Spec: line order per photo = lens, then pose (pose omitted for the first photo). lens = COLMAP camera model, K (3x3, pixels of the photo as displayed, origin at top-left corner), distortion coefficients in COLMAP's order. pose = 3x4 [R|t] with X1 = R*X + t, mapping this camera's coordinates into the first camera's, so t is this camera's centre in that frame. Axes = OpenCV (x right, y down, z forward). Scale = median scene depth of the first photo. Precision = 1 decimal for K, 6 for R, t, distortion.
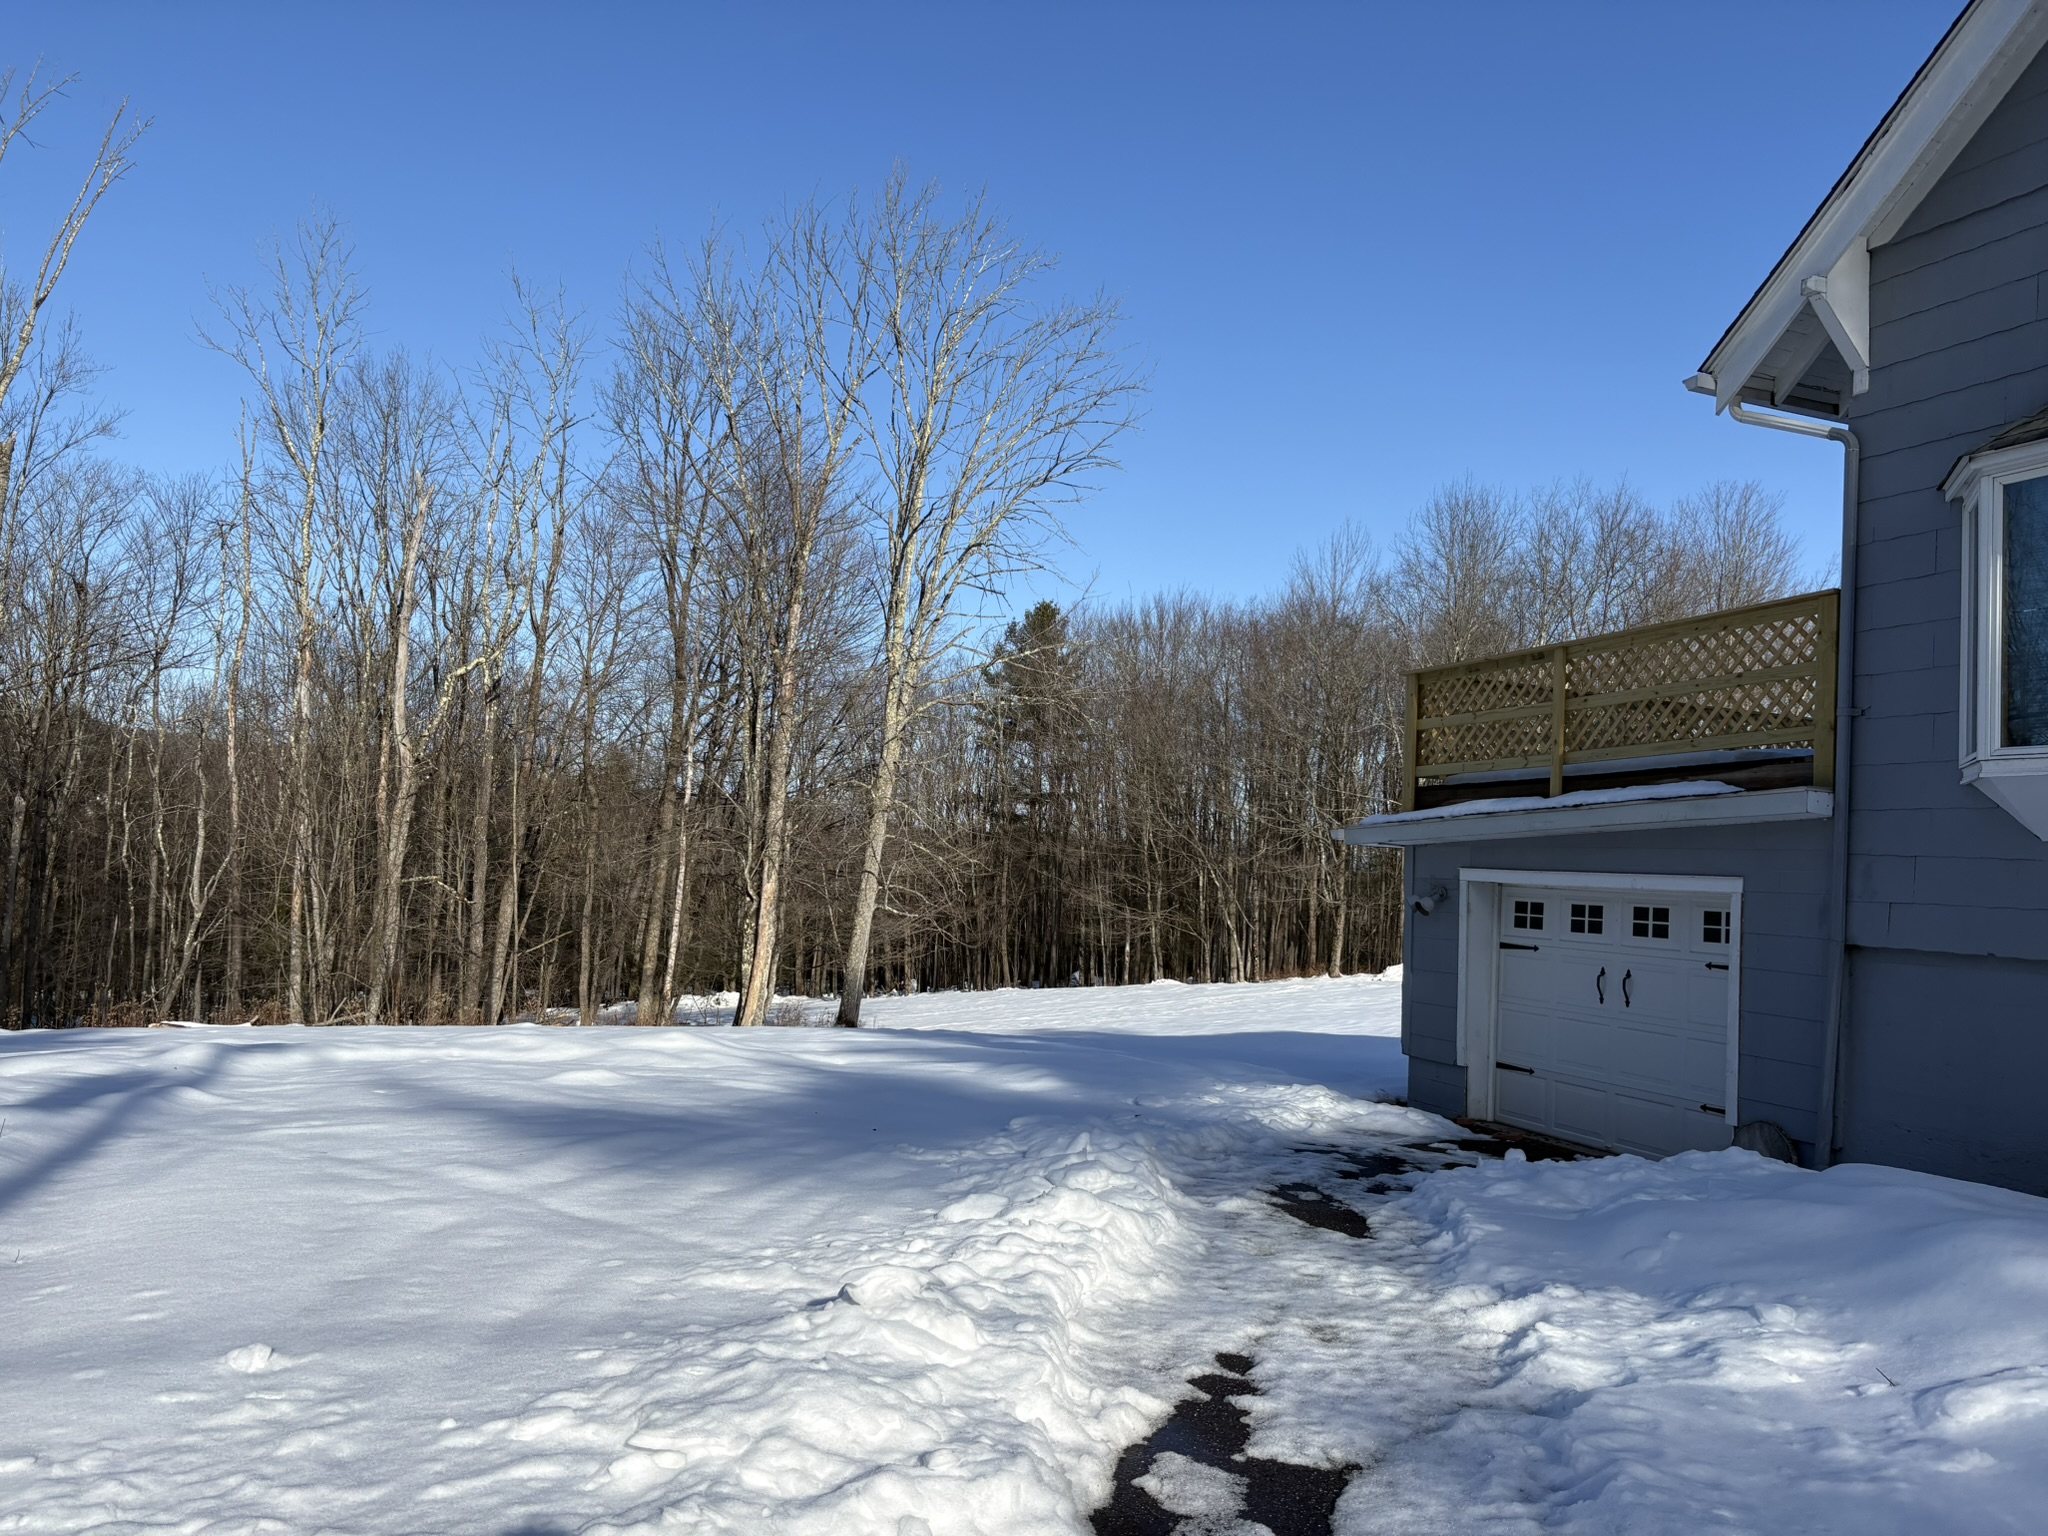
lens RADIAL K [[1593.5, 0, 1050.0], [0, 1593.5, 770.9], [0, 0, 1]] dist [0.003785, -0.016152]
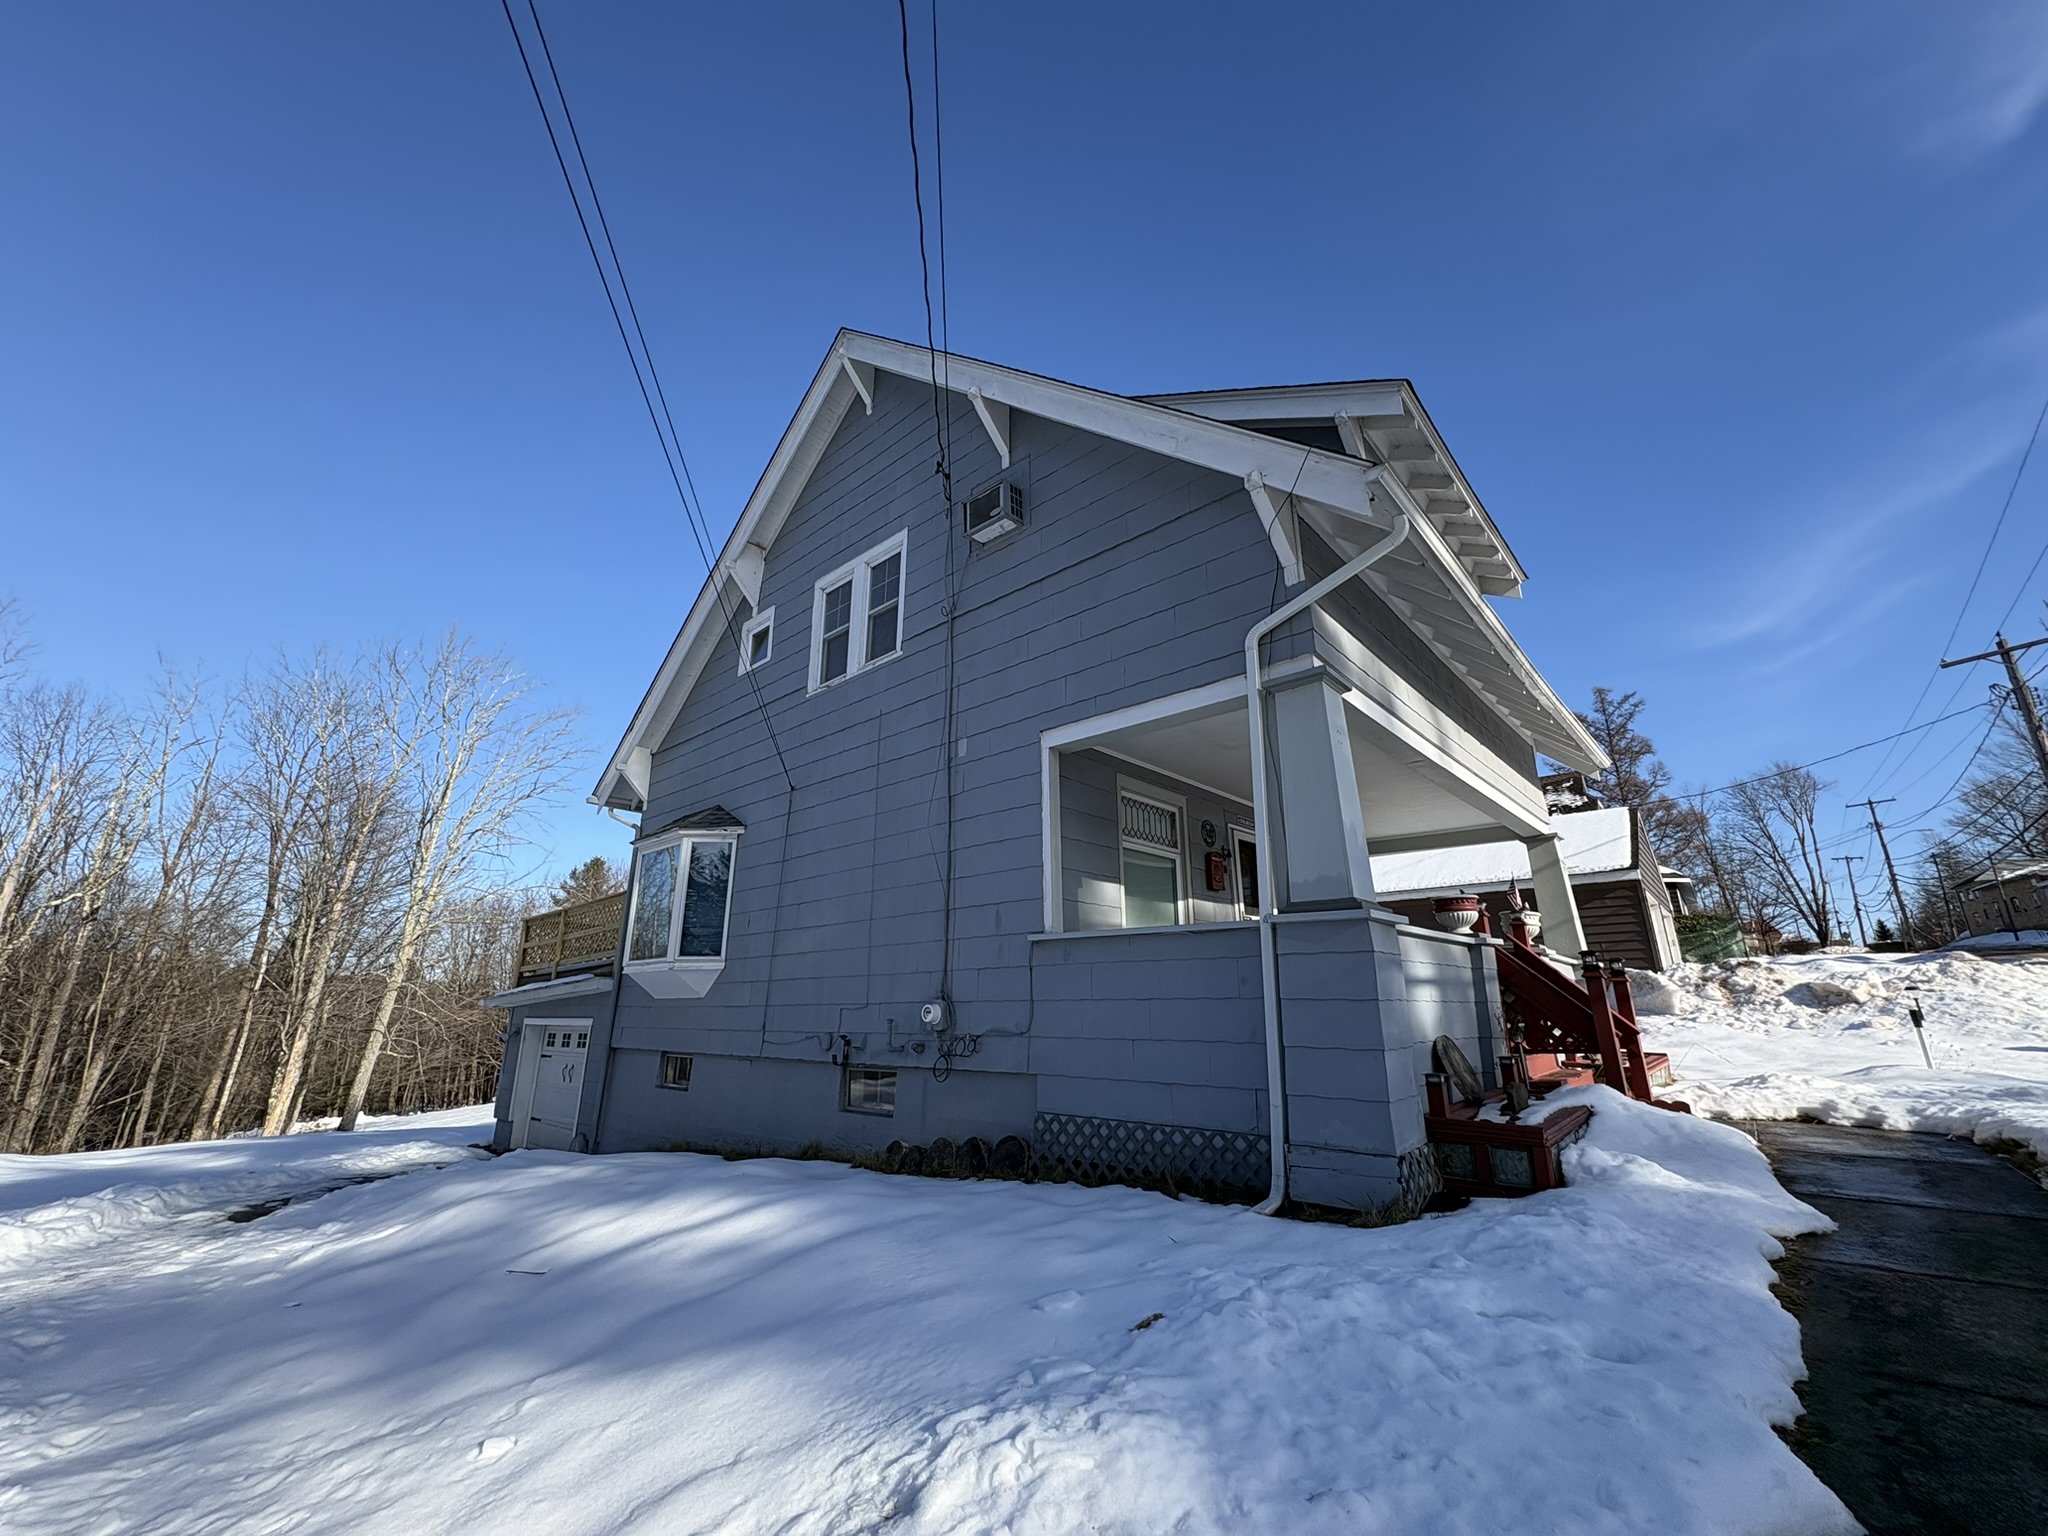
lens RADIAL K [[826.2, 0, 1024.8], [0, 826.2, 761.0], [0, 0, 1]] dist [0.000048, -0.000101]
pose [[0.898535, 0.076259, 0.432226, 0.089576], [0.022776, 0.975361, -0.219435, -0.003420], [-0.438310, 0.207015, 0.874659, -0.072002]]
